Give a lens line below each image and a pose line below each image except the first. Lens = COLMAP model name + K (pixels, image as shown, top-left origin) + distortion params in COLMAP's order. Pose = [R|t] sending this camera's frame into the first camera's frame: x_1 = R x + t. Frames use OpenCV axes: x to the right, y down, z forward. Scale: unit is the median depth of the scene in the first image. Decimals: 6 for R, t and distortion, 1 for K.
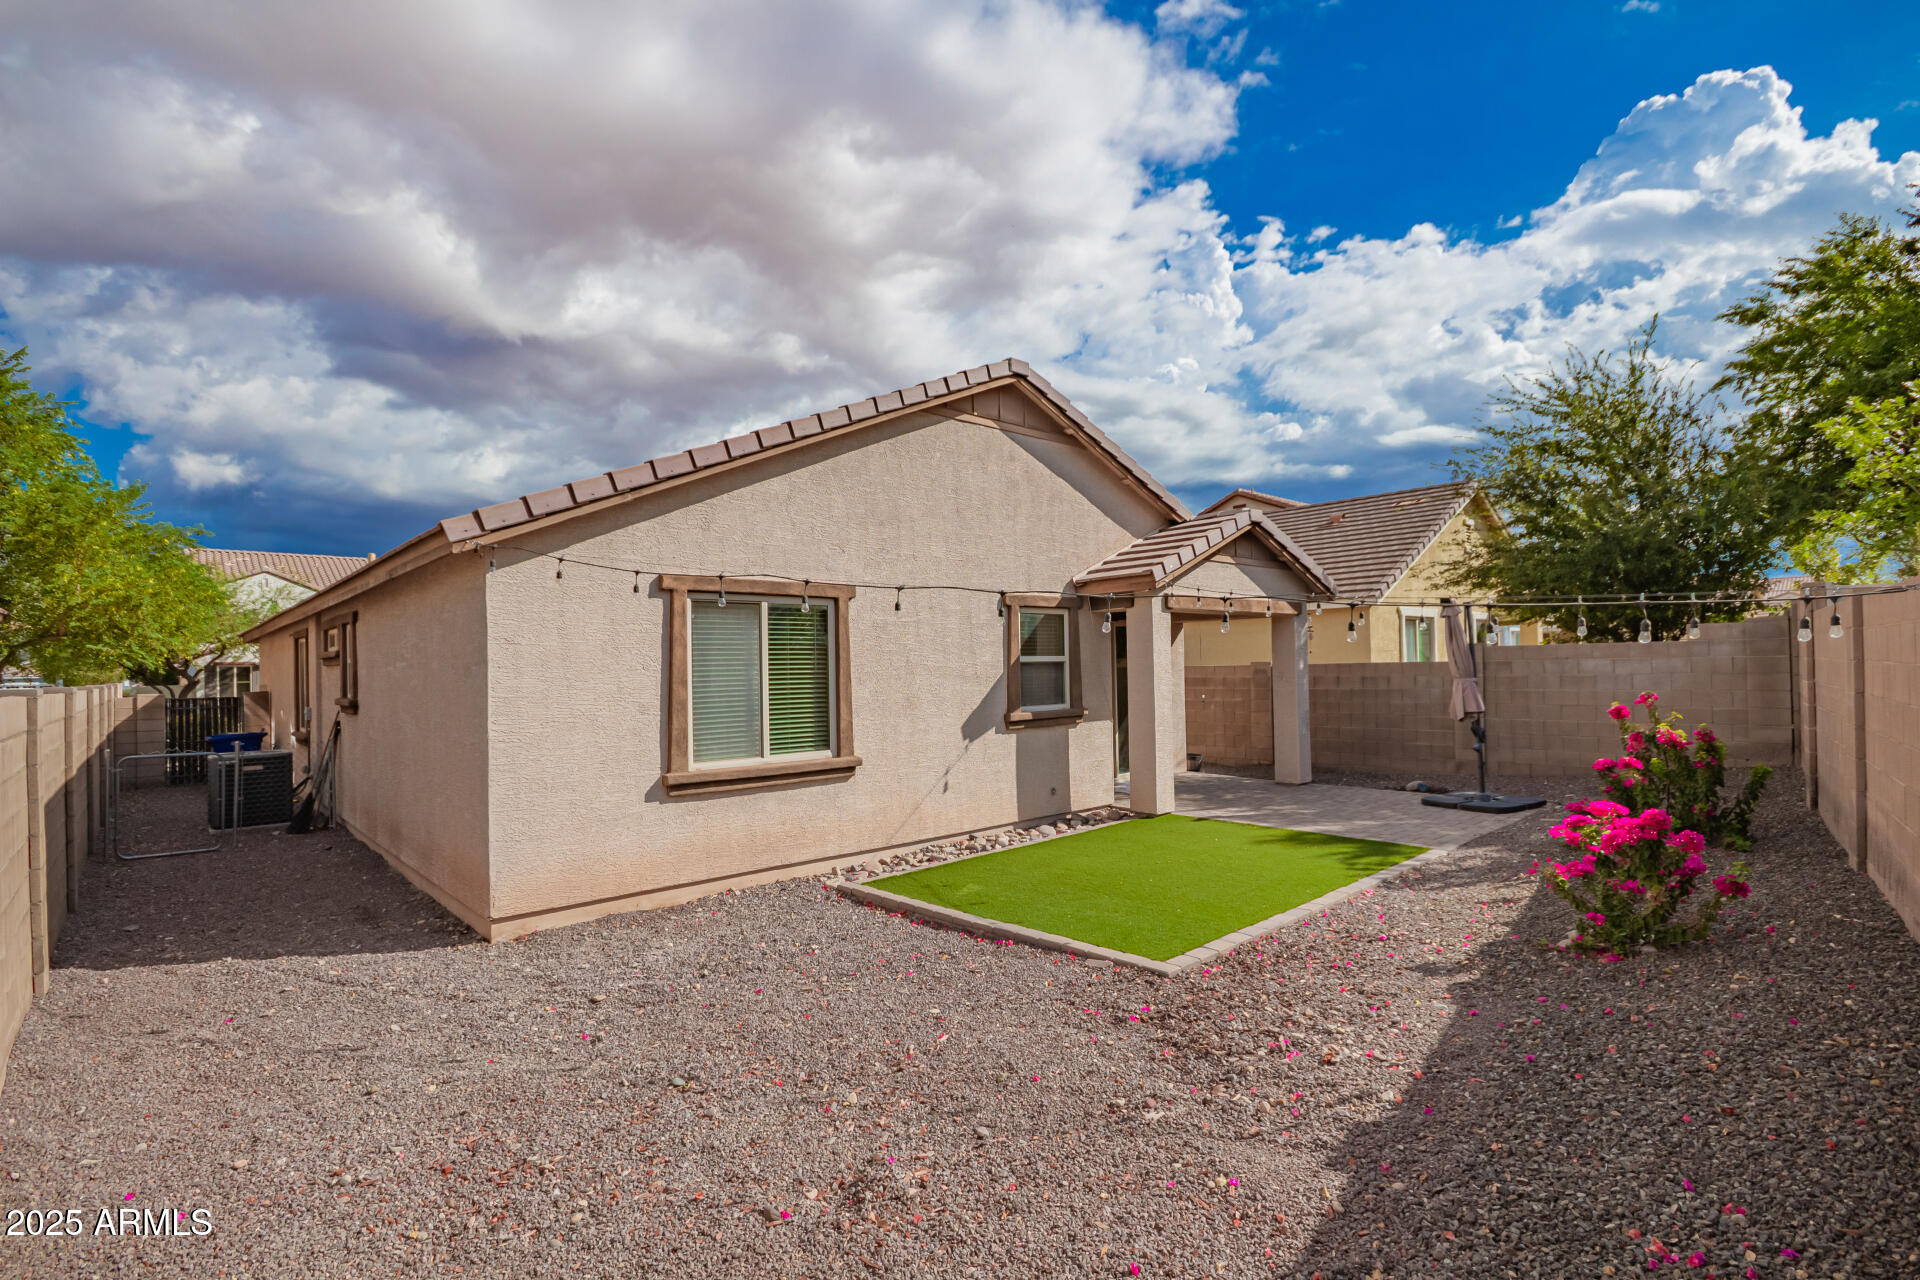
lens RADIAL K [[928.6, 0, 960.0], [0, 928.6, 640.0], [0, 0, 1]] dist [-0.000007, -0.000124]
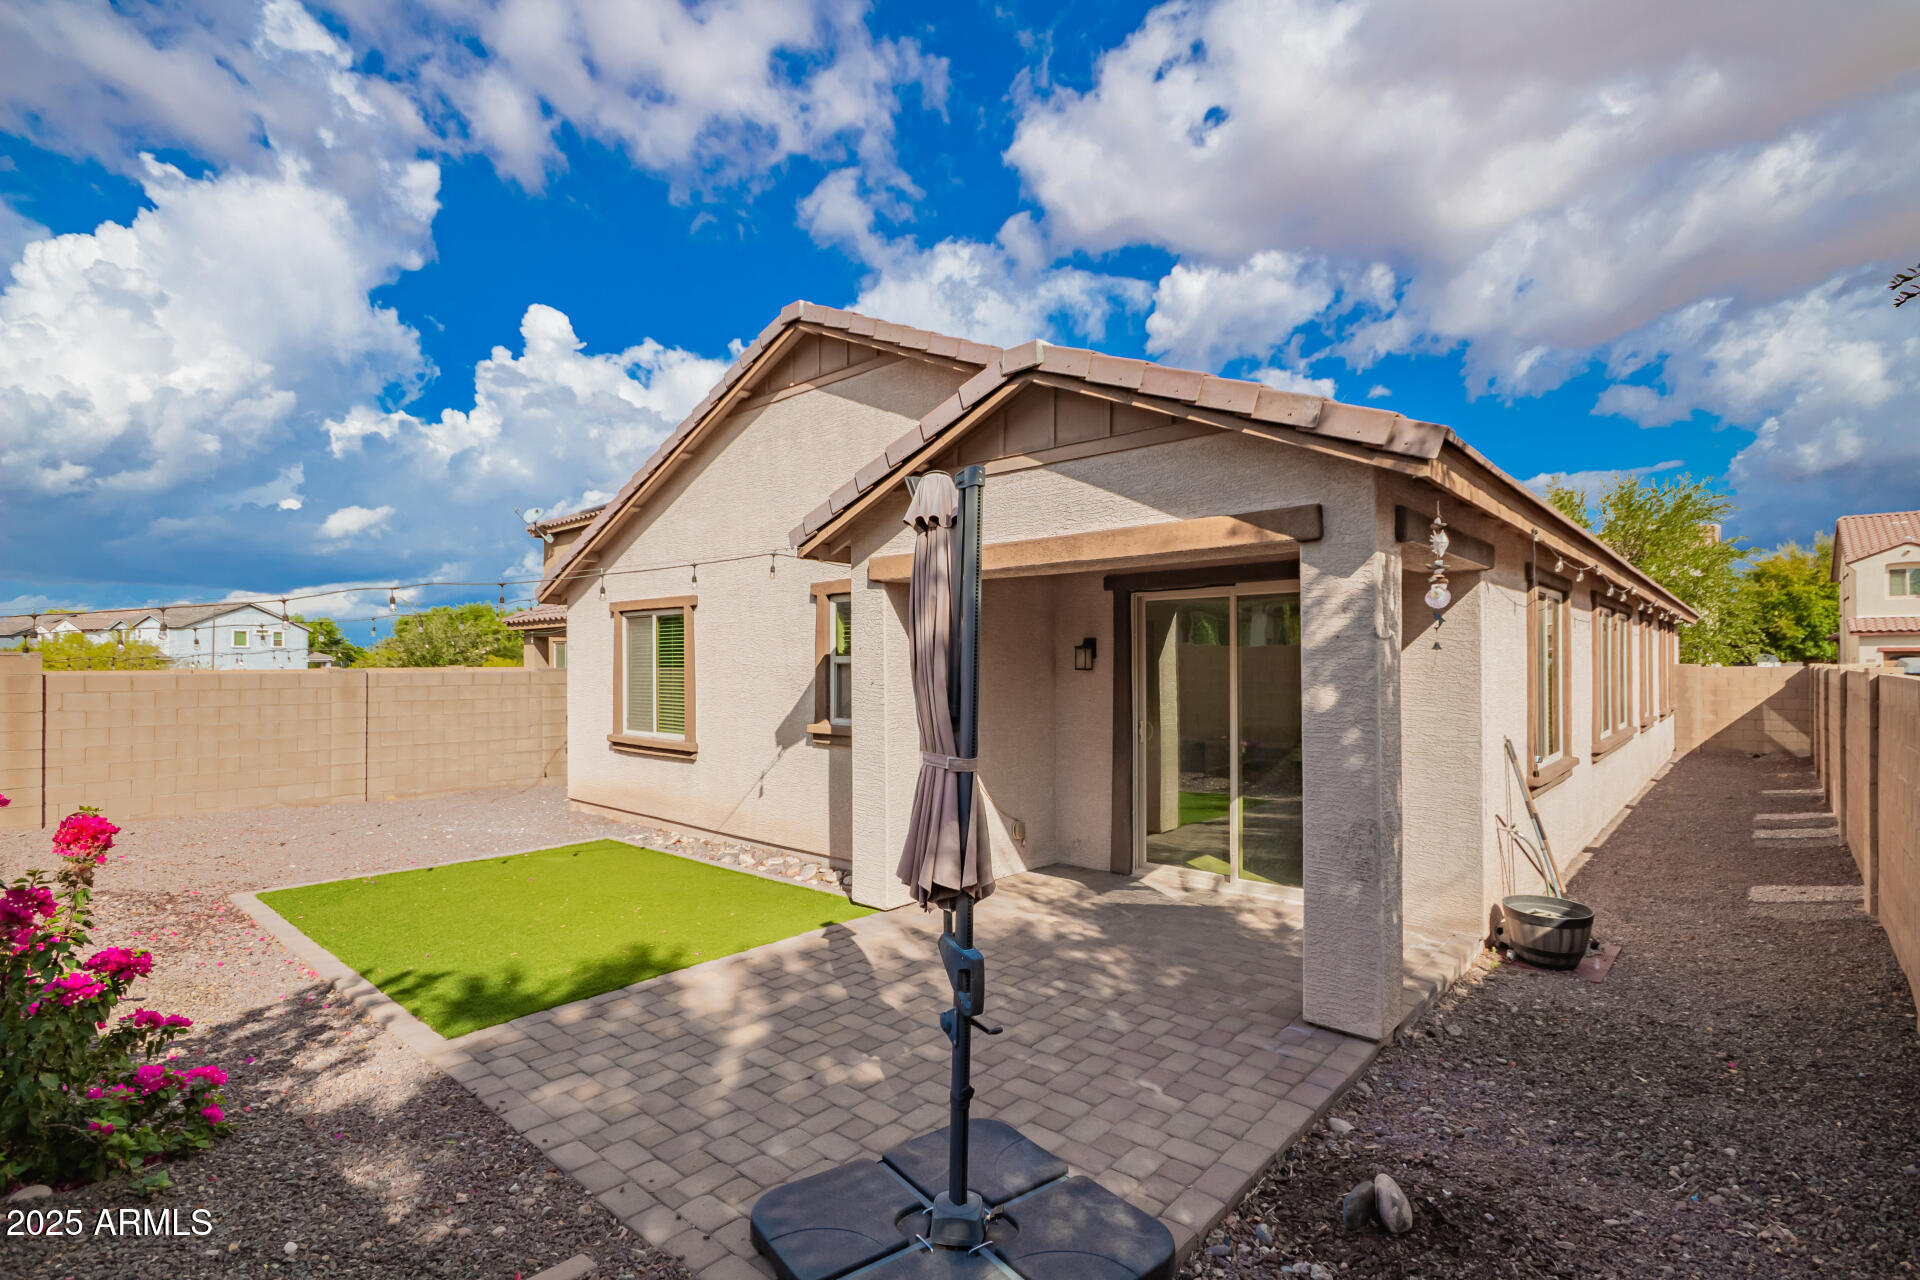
lens RADIAL K [[897.4, 0, 967.1], [0, 897.4, 658.2], [0, 0, 1]] dist [0.000432, -0.000472]
pose [[0.085795, 0.012389, -0.996236, 0.870647], [0.025821, 0.999559, 0.014654, 0.010317], [0.995978, -0.026981, 0.085437, 1.060138]]
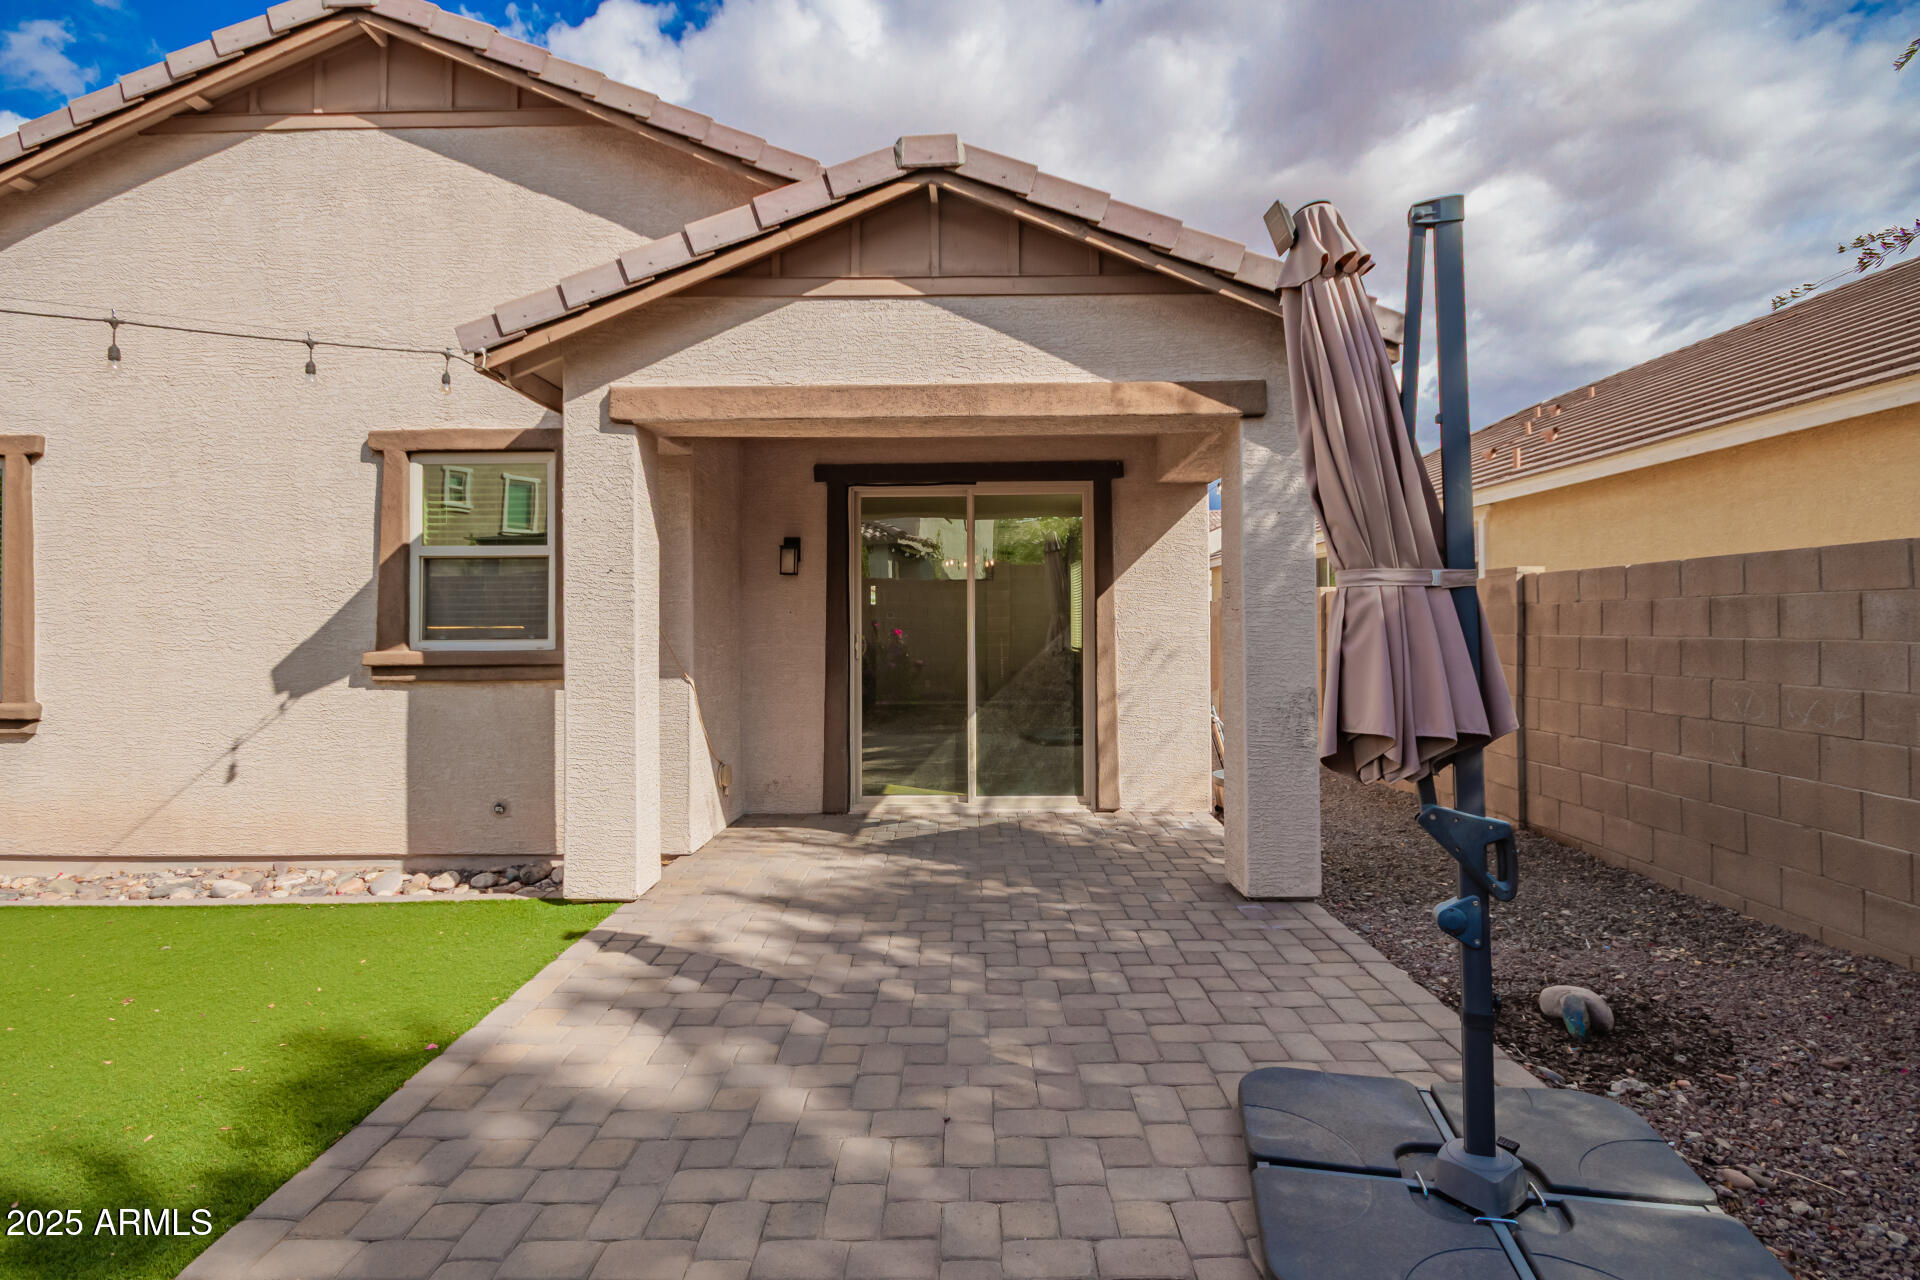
lens RADIAL K [[924.8, 0, 959.9], [0, 924.8, 615.6], [0, 0, 1]] dist [0.017183, -0.014713]
pose [[0.717041, 0.005769, -0.697007, 0.665574], [0.010001, 0.999778, 0.018563, 0.050901], [0.696959, -0.020281, 0.716824, 0.841556]]
